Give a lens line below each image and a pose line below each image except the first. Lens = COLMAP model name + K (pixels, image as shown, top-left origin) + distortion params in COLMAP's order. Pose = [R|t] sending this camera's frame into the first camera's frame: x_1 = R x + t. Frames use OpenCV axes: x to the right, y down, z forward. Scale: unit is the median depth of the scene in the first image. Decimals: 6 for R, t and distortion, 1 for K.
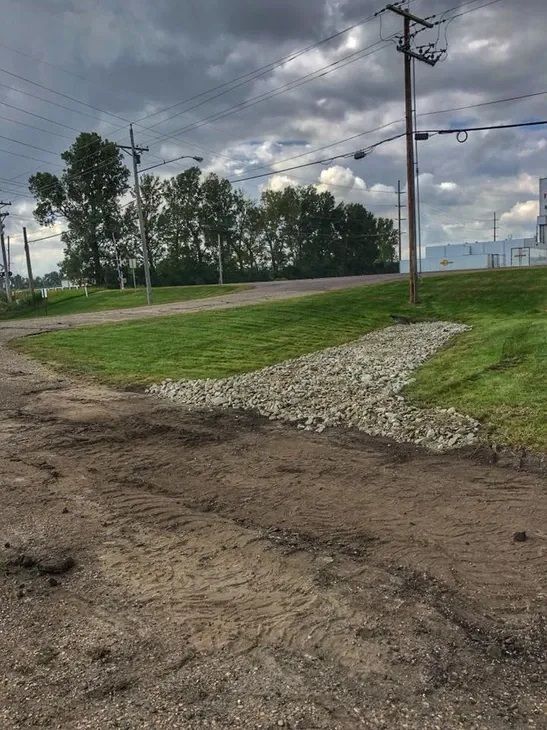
lens RADIAL K [[581.1, 0, 273.4], [0, 581.1, 365.7], [0, 0, 1]] dist [-0.008545, -0.005312]
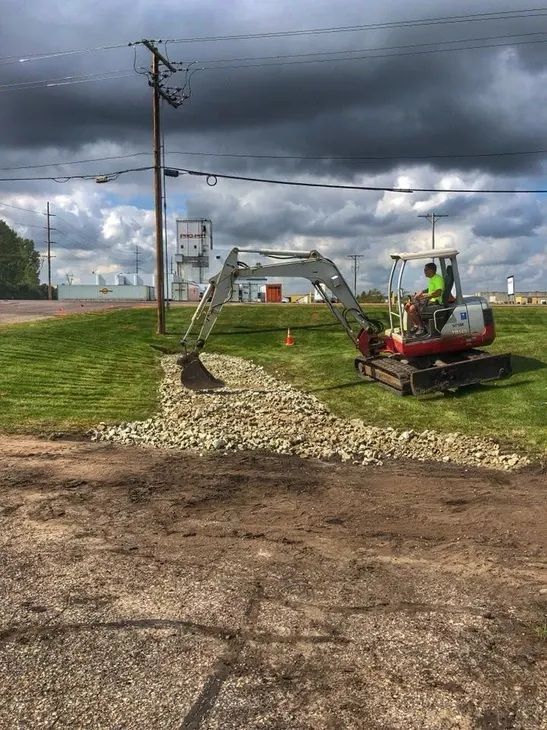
lens RADIAL K [[581.1, 0, 273.6], [0, 581.1, 364.5], [0, 0, 1]] dist [-0.008545, -0.005312]
pose [[0.829166, 0.005856, 0.558972, -0.169863], [0.021612, 0.998862, -0.042524, -0.006804], [-0.558585, 0.047340, 0.828096, 0.058039]]
